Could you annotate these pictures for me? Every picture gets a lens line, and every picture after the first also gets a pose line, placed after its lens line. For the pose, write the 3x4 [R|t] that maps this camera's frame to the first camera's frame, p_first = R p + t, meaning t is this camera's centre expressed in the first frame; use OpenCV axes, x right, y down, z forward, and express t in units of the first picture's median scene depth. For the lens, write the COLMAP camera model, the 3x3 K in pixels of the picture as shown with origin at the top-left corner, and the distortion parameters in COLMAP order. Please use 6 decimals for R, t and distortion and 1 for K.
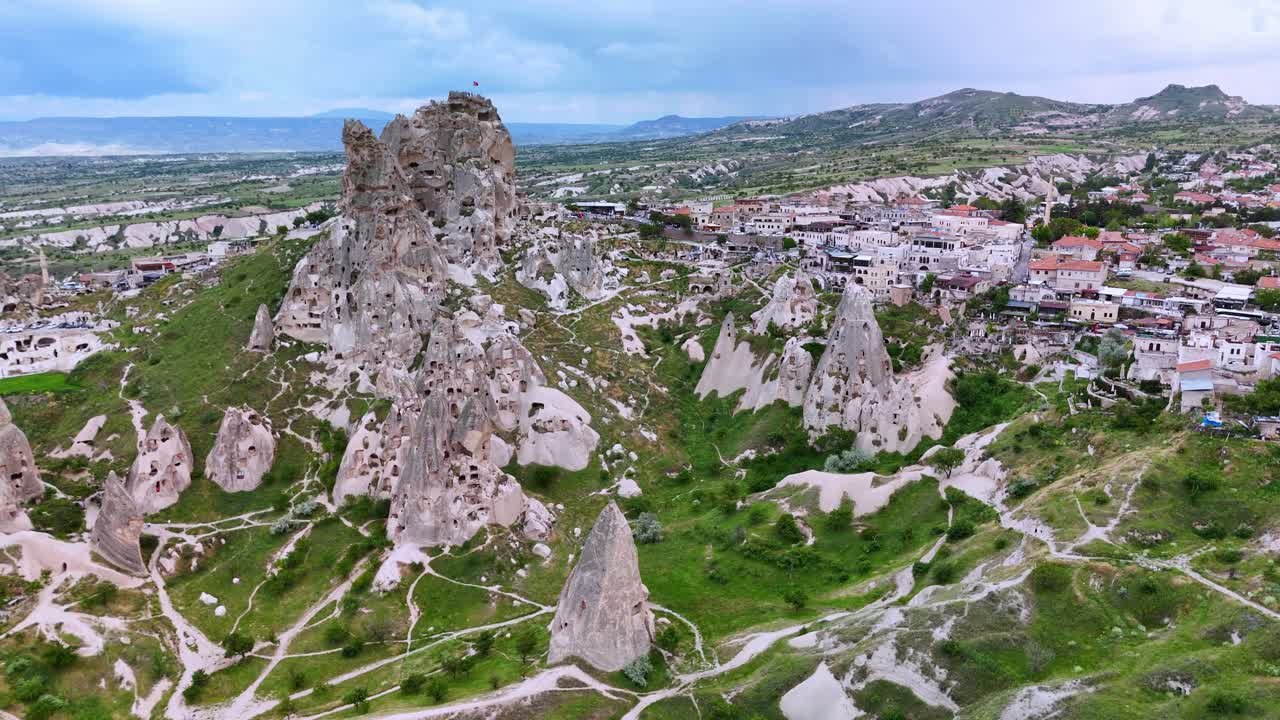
lens RADIAL K [[937.1, 0, 640.0], [0, 937.1, 360.0], [0, 0, 1]] dist [0.093902, -0.107895]
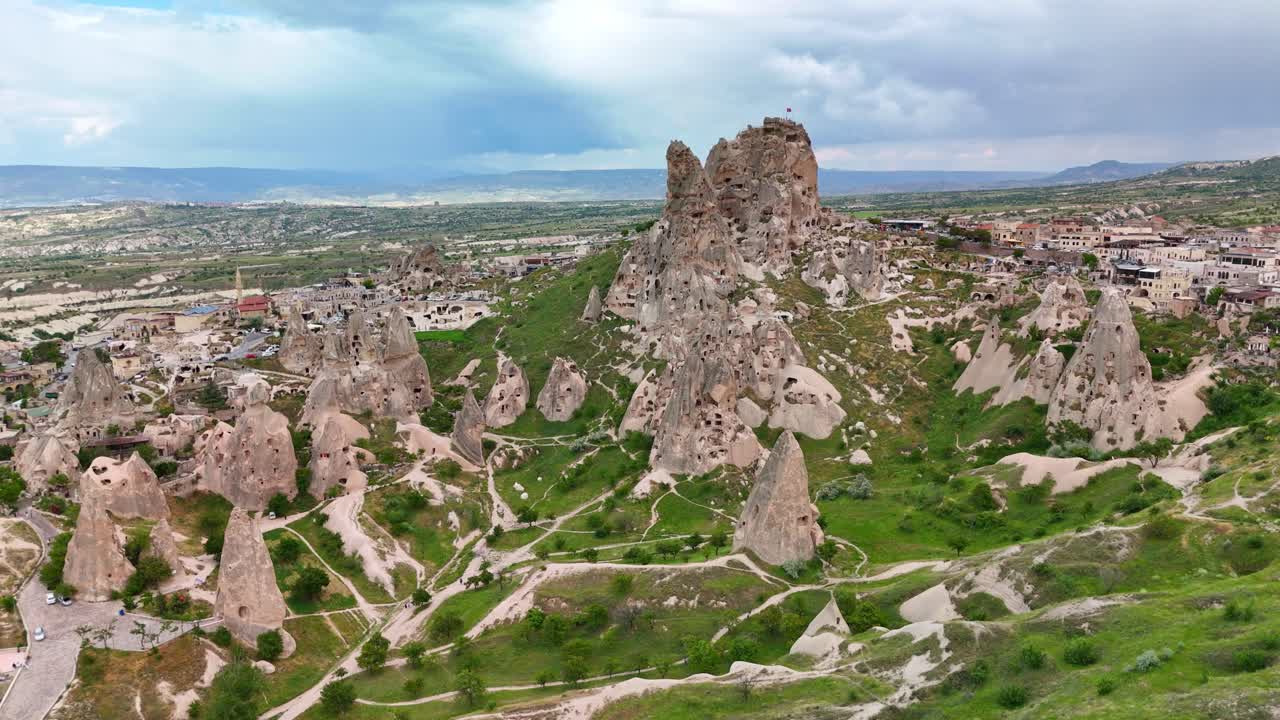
lens RADIAL K [[937.1, 0, 640.0], [0, 937.1, 360.0], [0, 0, 1]] dist [0.093902, -0.107895]
pose [[0.913016, 0.078775, -0.400246, 0.175725], [-0.098552, 0.994708, -0.029037, 0.074189], [0.395841, 0.065956, 0.915948, -0.127967]]
